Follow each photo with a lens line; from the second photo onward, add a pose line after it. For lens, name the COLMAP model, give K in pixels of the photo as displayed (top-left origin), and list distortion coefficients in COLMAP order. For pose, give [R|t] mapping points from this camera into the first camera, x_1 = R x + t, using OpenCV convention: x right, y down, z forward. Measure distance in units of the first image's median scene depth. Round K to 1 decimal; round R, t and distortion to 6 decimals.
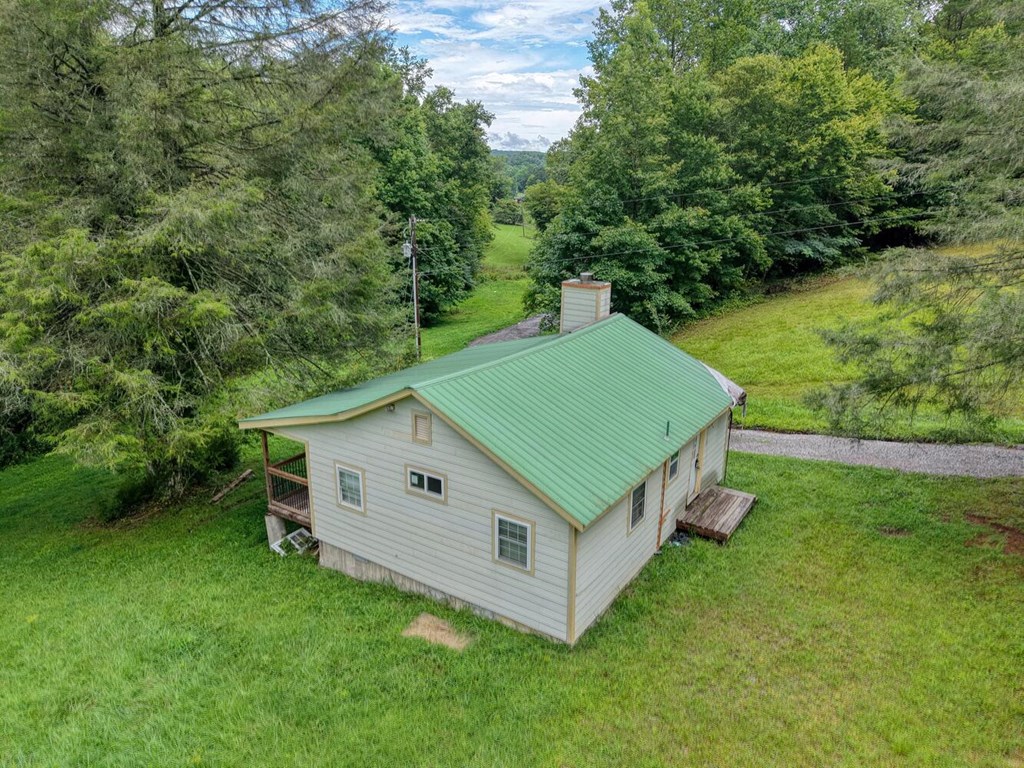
lens RADIAL K [[706.2, 0, 512.4], [0, 706.2, 391.3], [0, 0, 1]] dist [0.009790, 0.001349]
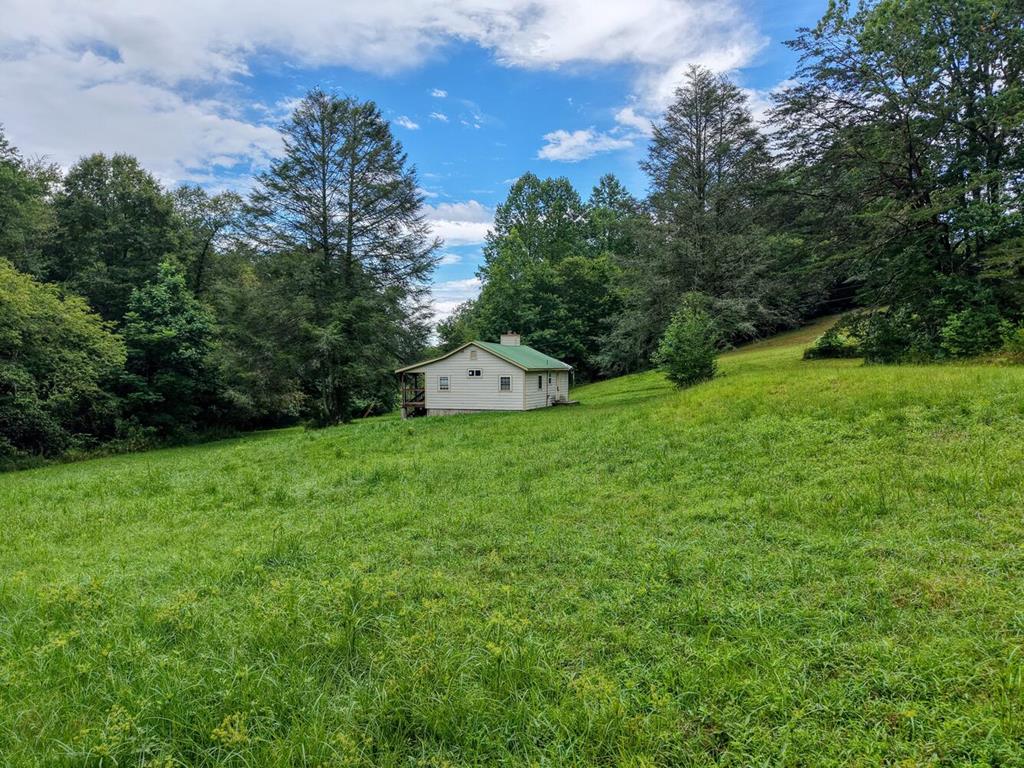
lens RADIAL K [[705.5, 0, 503.0], [0, 705.5, 394.6], [0, 0, 1]] dist [0.016257, 0.003936]
pose [[0.983061, -0.013019, 0.182813, -0.200443], [0.058514, 0.967566, -0.245750, 0.349438], [-0.173684, 0.252284, 0.951938, -0.697988]]
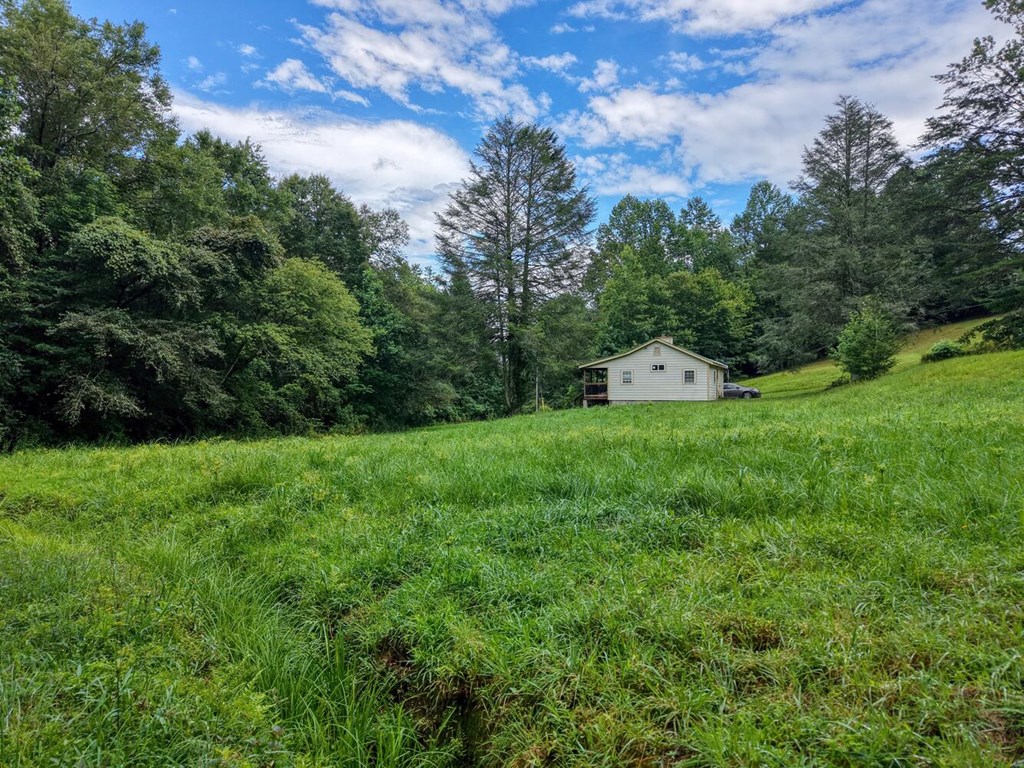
lens RADIAL K [[705.5, 0, 515.2], [0, 705.5, 390.0], [0, 0, 1]] dist [0.016257, 0.003936]
pose [[0.982664, -0.000999, 0.185393, -0.511650], [0.055056, 0.956447, -0.286667, 0.418091], [-0.177032, 0.291904, 0.939921, -0.744696]]
